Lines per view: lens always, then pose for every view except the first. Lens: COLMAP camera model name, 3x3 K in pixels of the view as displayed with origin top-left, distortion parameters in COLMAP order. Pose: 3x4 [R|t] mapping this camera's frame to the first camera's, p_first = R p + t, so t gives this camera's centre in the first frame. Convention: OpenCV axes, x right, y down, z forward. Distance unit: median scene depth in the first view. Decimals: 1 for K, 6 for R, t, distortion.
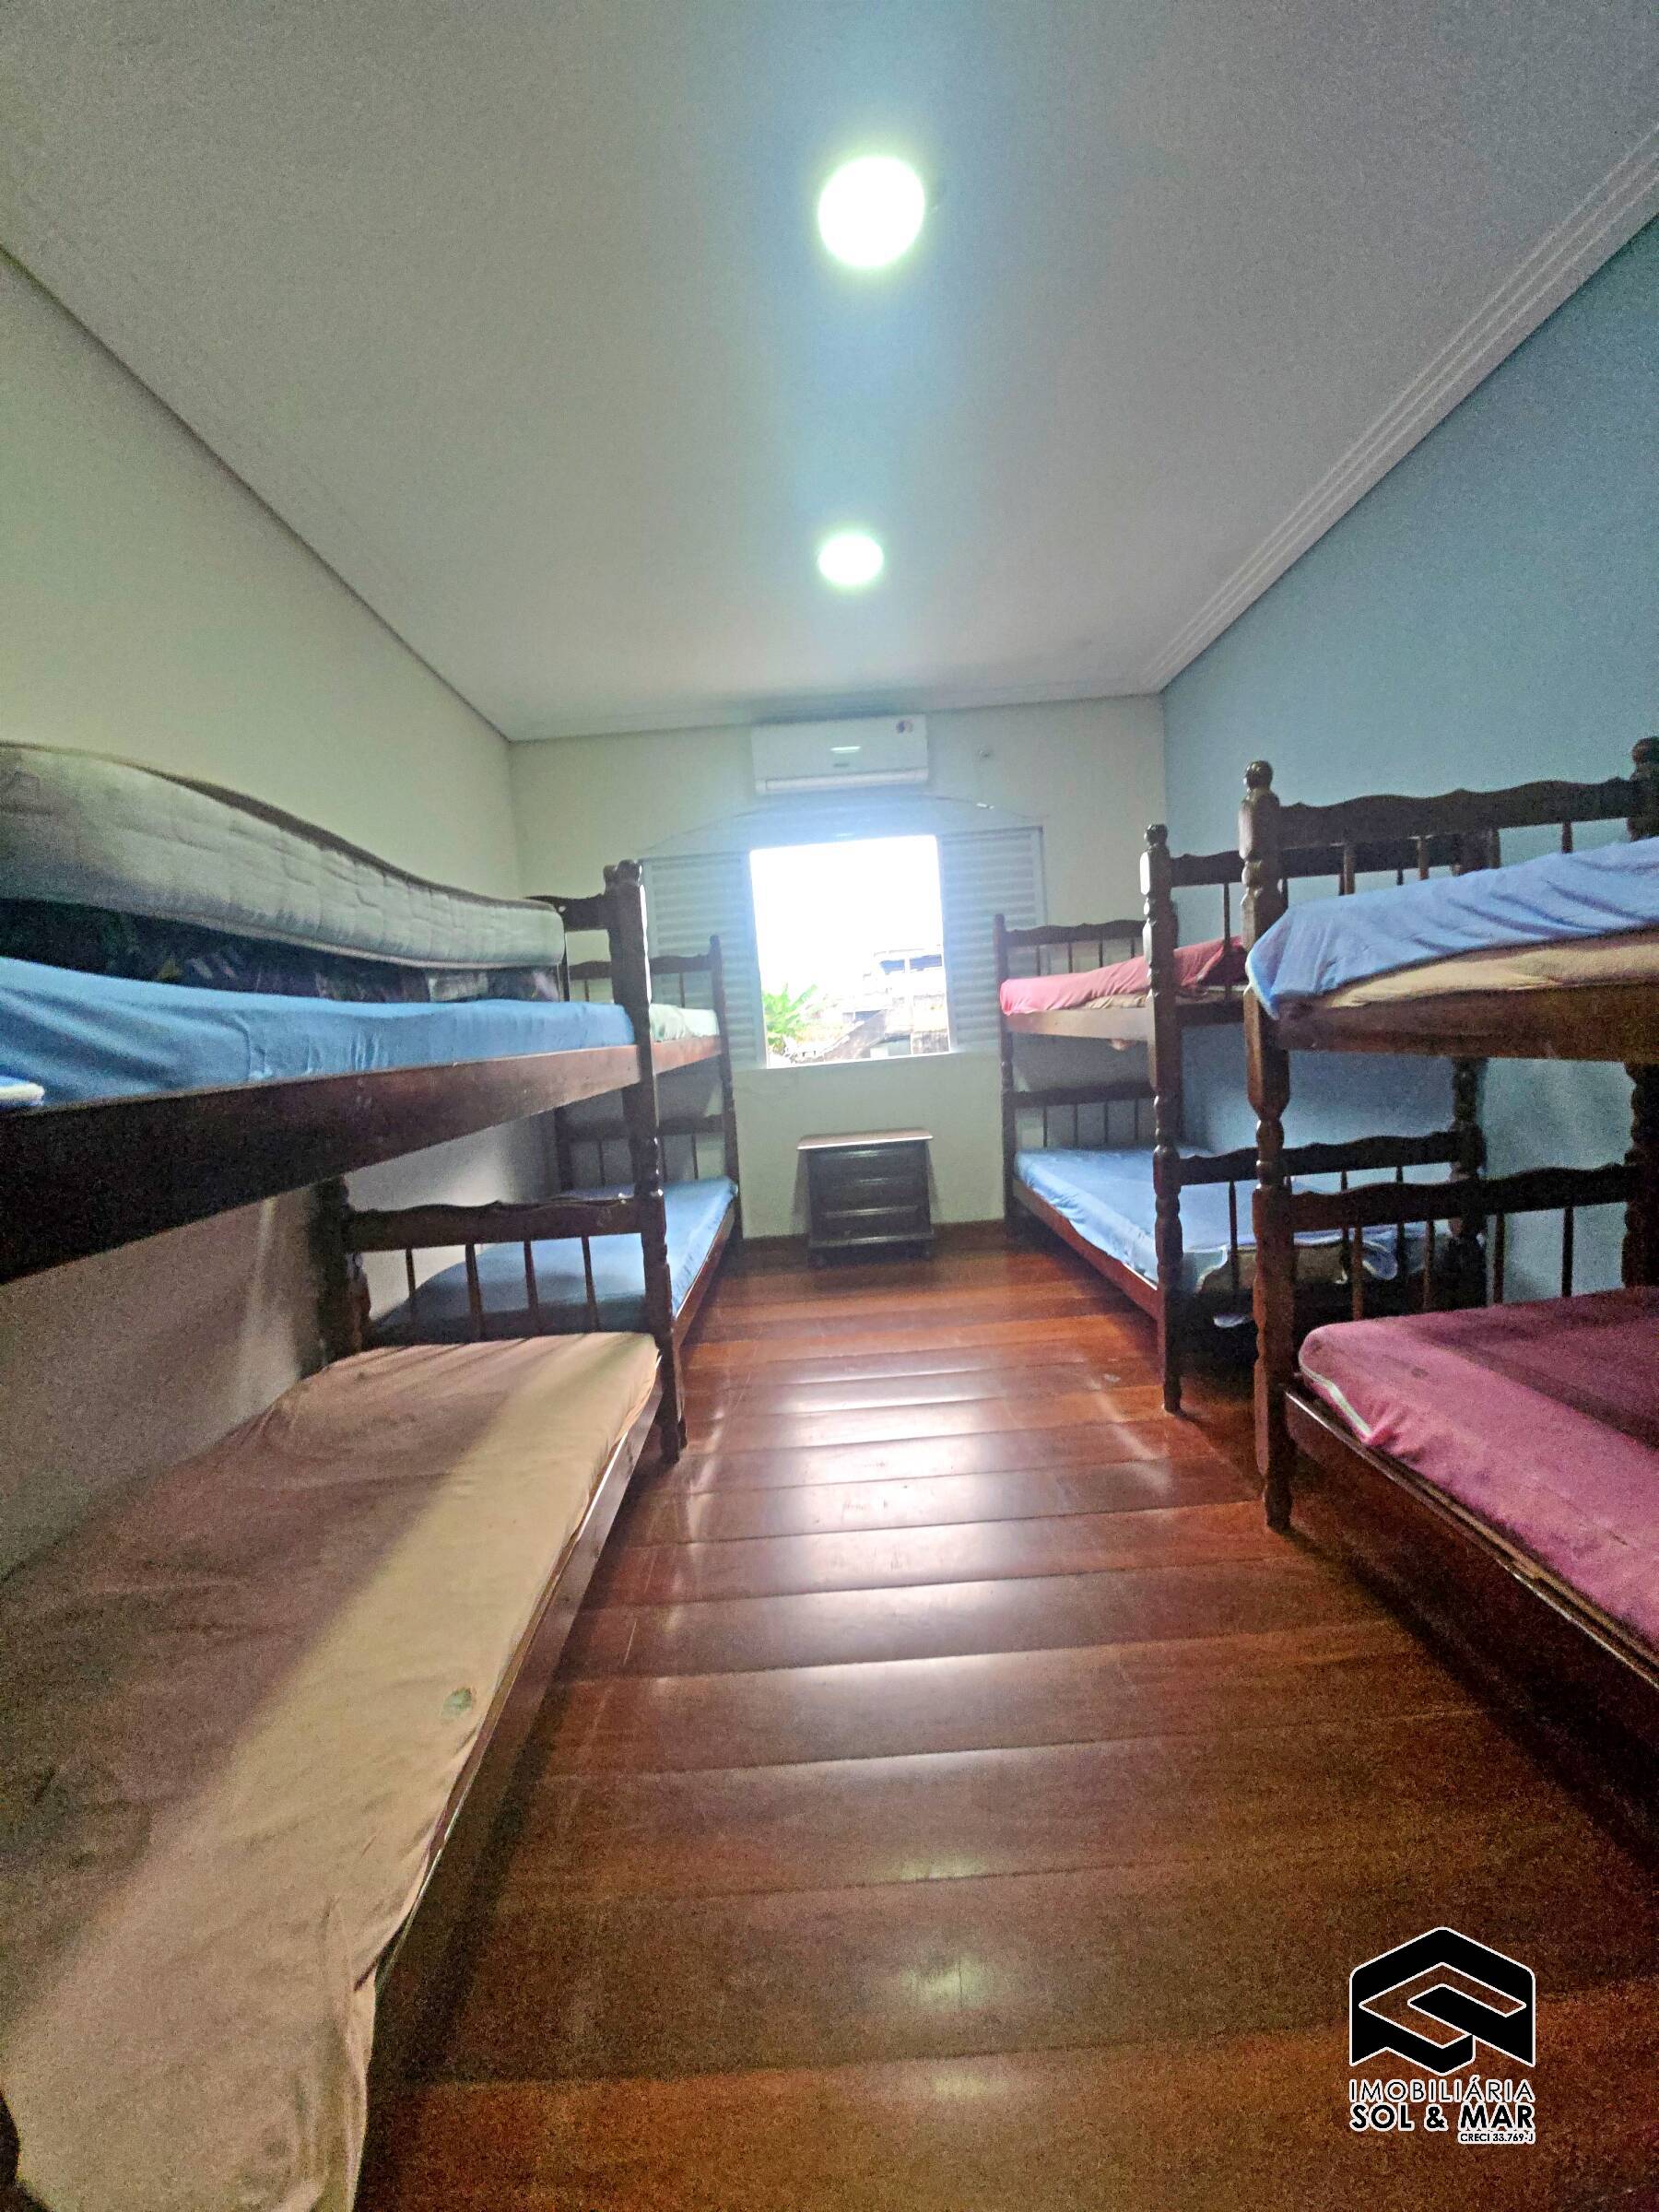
lens RADIAL K [[878.5, 0, 826.4], [0, 878.5, 1111.7], [0, 0, 1]] dist [-0.013243, -0.004041]
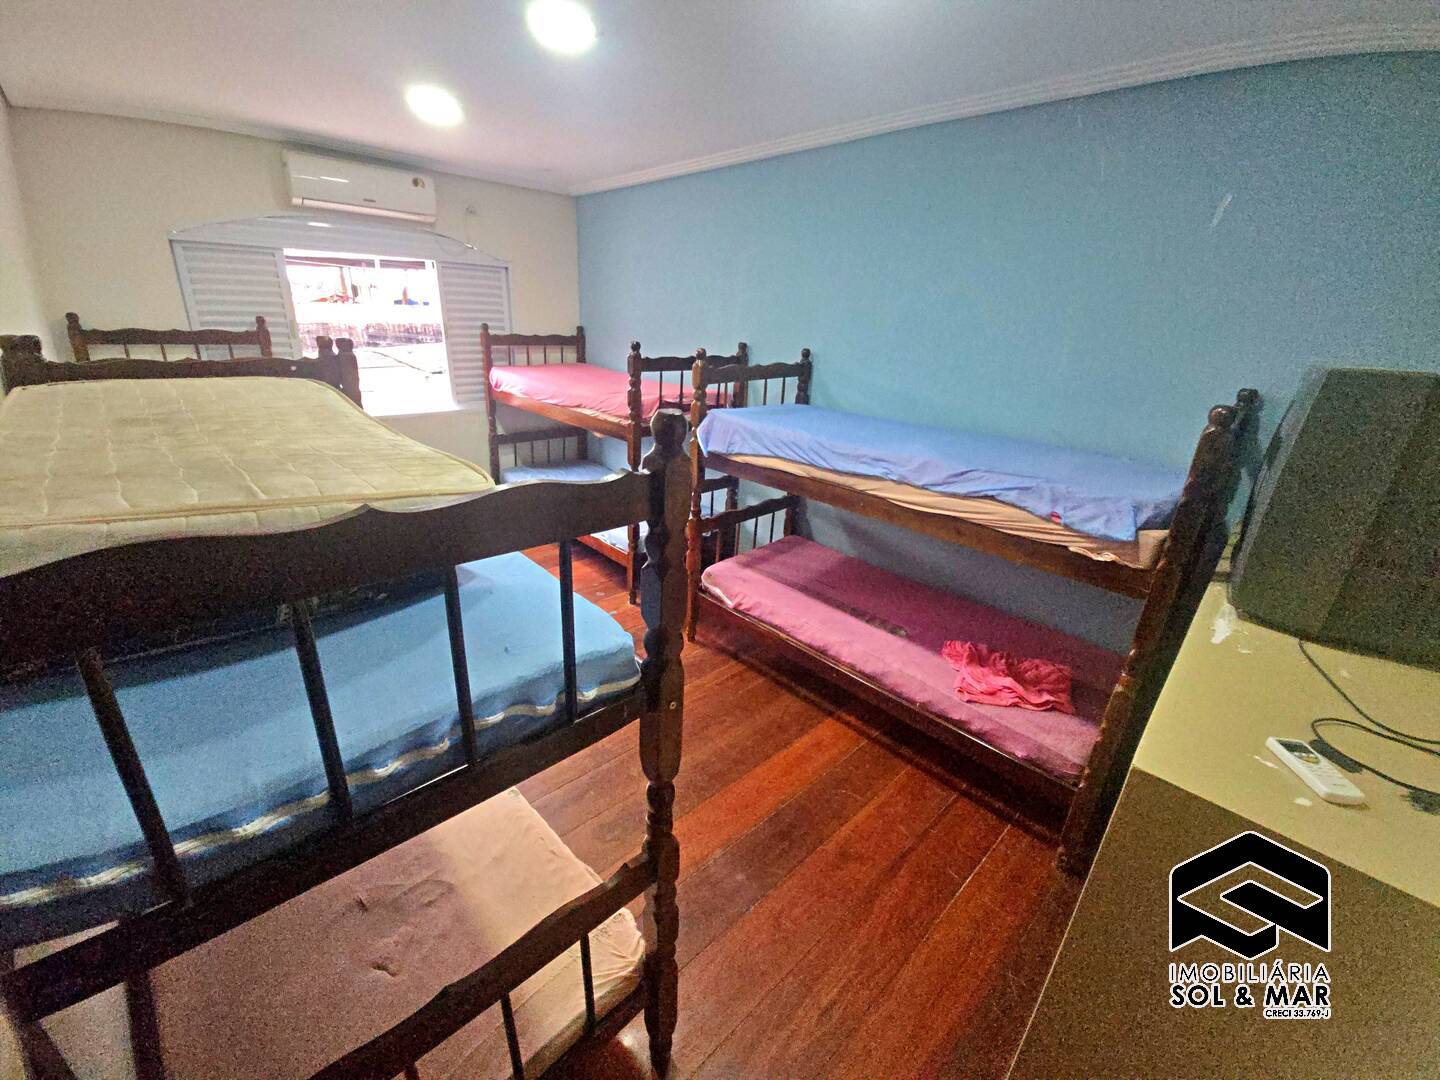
lens RADIAL K [[571.9, 0, 723.5], [0, 571.9, 536.2], [0, 0, 1]] dist [-0.013243, -0.004041]
pose [[0.725279, -0.135014, 0.675086, -0.553498], [-0.037167, 0.971473, 0.234221, -0.249778], [-0.687451, -0.194967, 0.699571, -0.226877]]
